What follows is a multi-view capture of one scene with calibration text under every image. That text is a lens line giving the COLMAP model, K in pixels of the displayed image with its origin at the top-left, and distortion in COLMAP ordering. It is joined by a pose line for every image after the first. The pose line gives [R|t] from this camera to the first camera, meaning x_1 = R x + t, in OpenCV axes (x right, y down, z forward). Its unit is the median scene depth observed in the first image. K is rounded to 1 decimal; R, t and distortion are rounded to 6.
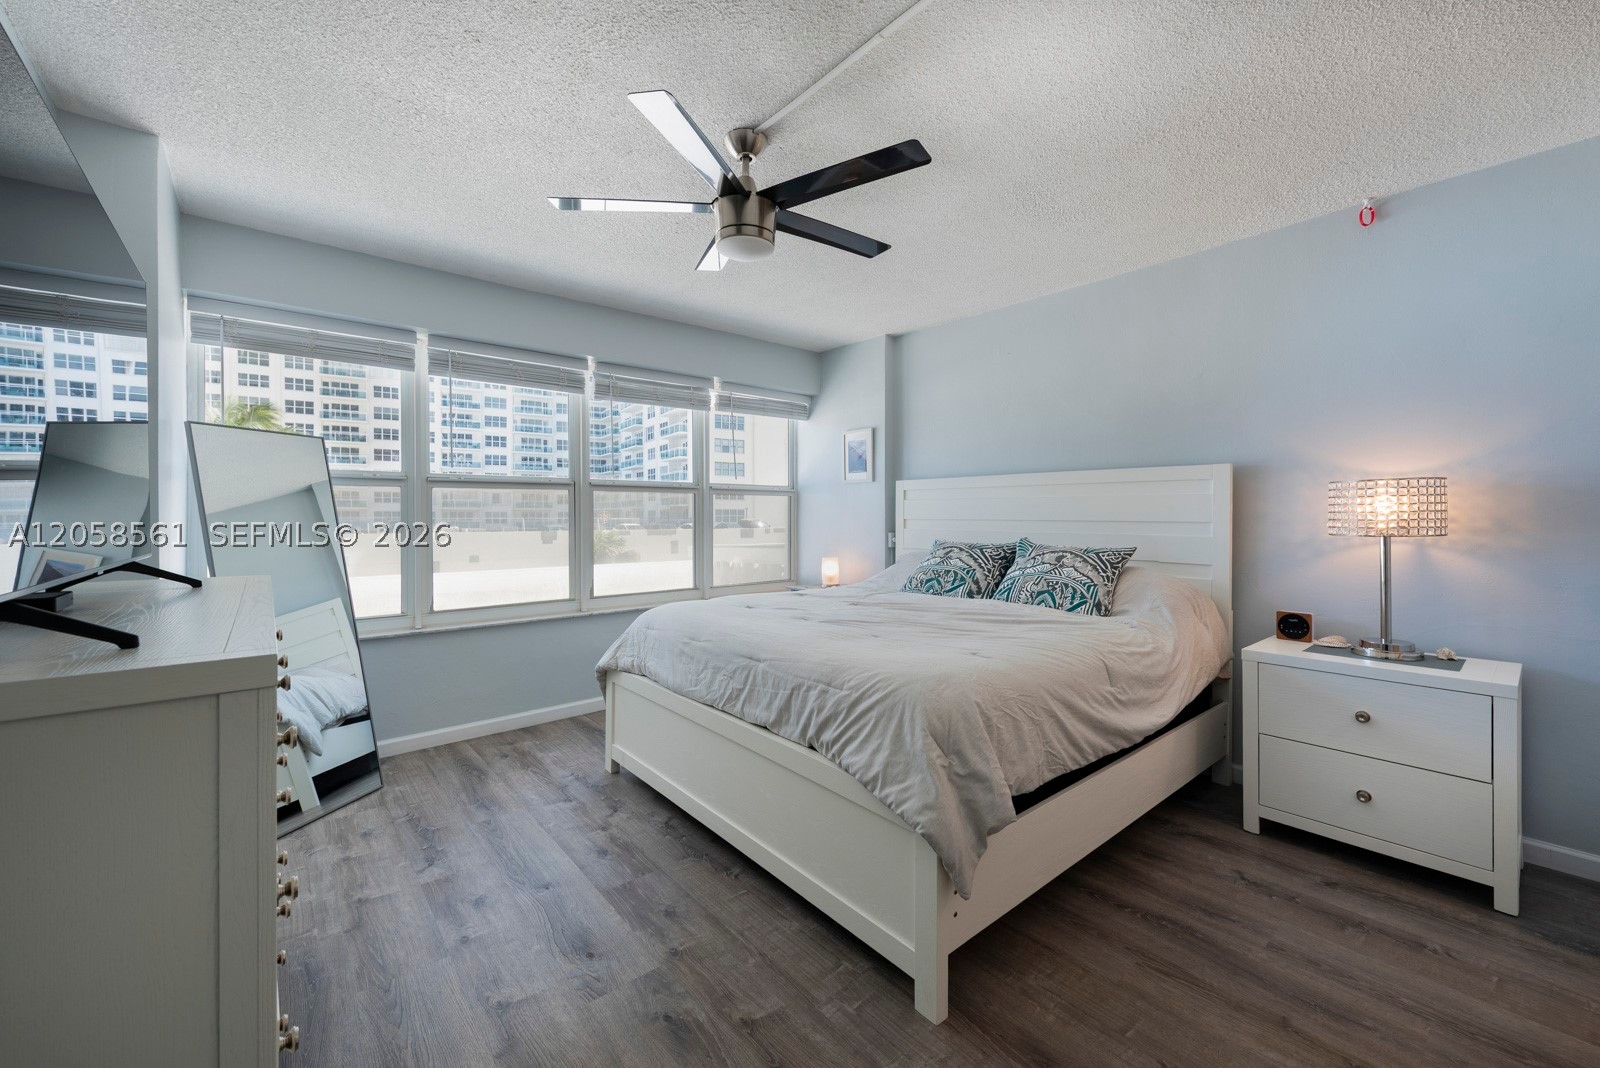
lens RADIAL K [[640.8, 0, 796.7], [0, 640.8, 526.4], [0, 0, 1]] dist [0.007673, -0.001443]
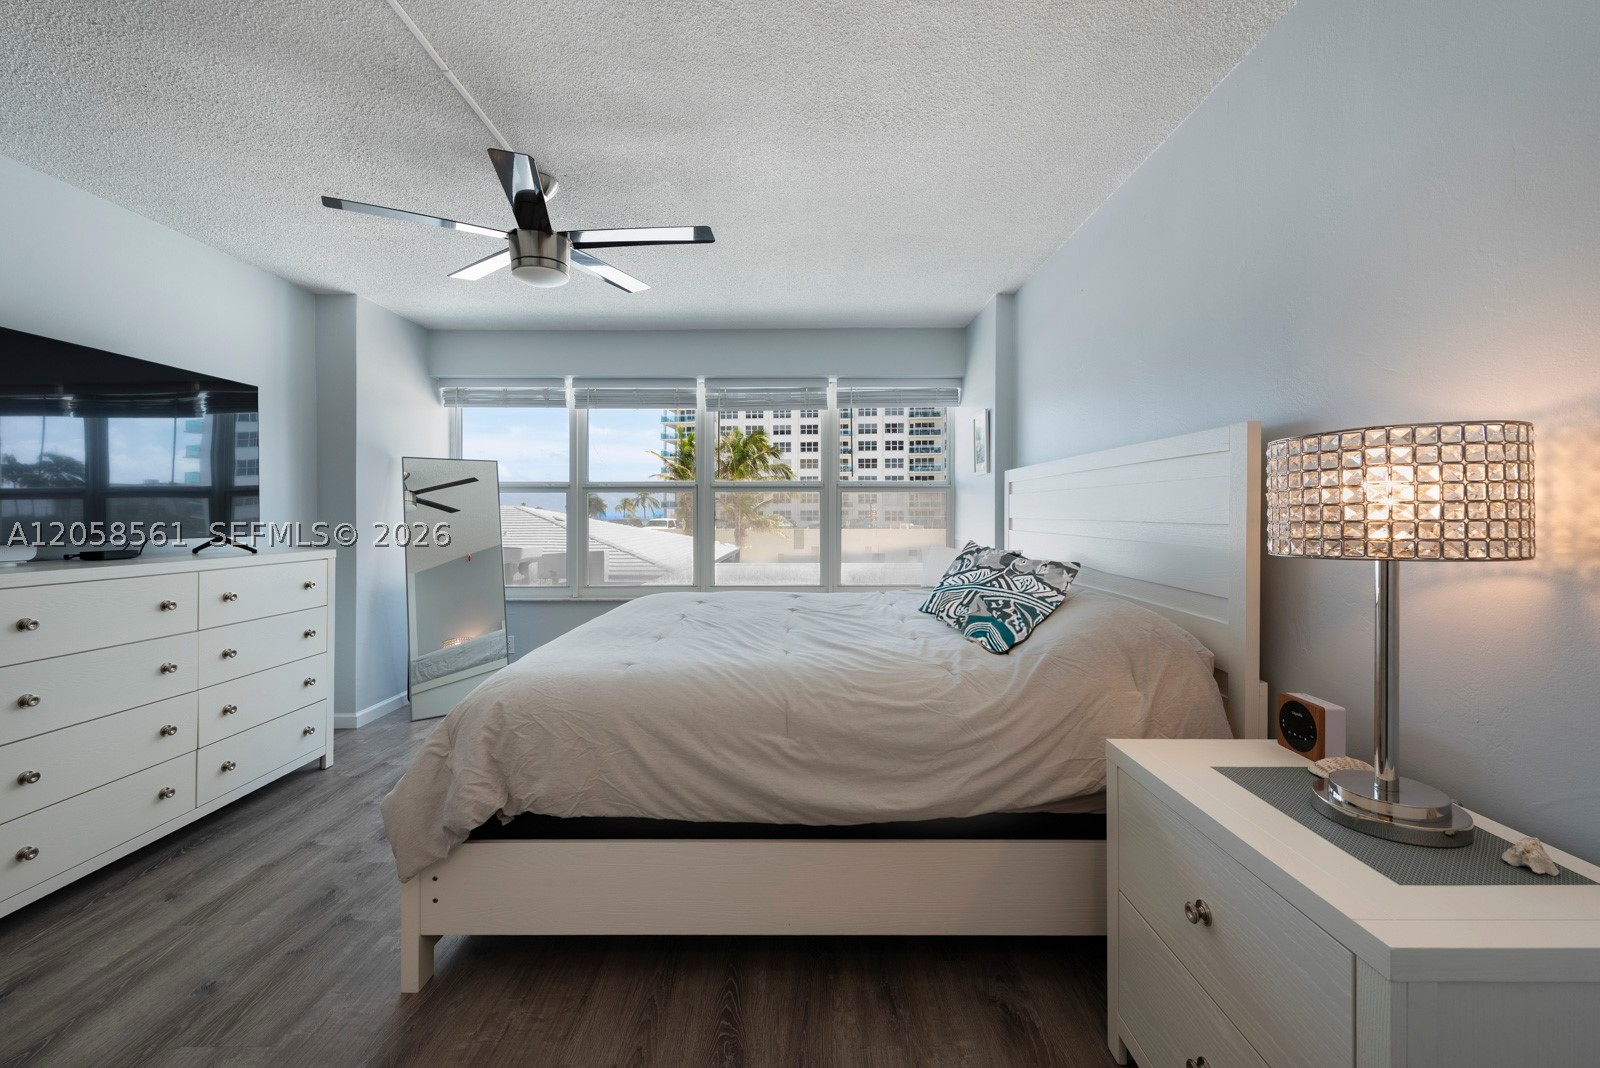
lens RADIAL K [[640.8, 0, 792.5], [0, 640.8, 522.1], [0, 0, 1]] dist [0.007673, -0.001443]
pose [[0.762627, 0.006643, -0.646804, 0.700772], [-0.009355, 0.999956, -0.000761, -0.003982], [0.646771, 0.006632, 0.762656, 0.300759]]
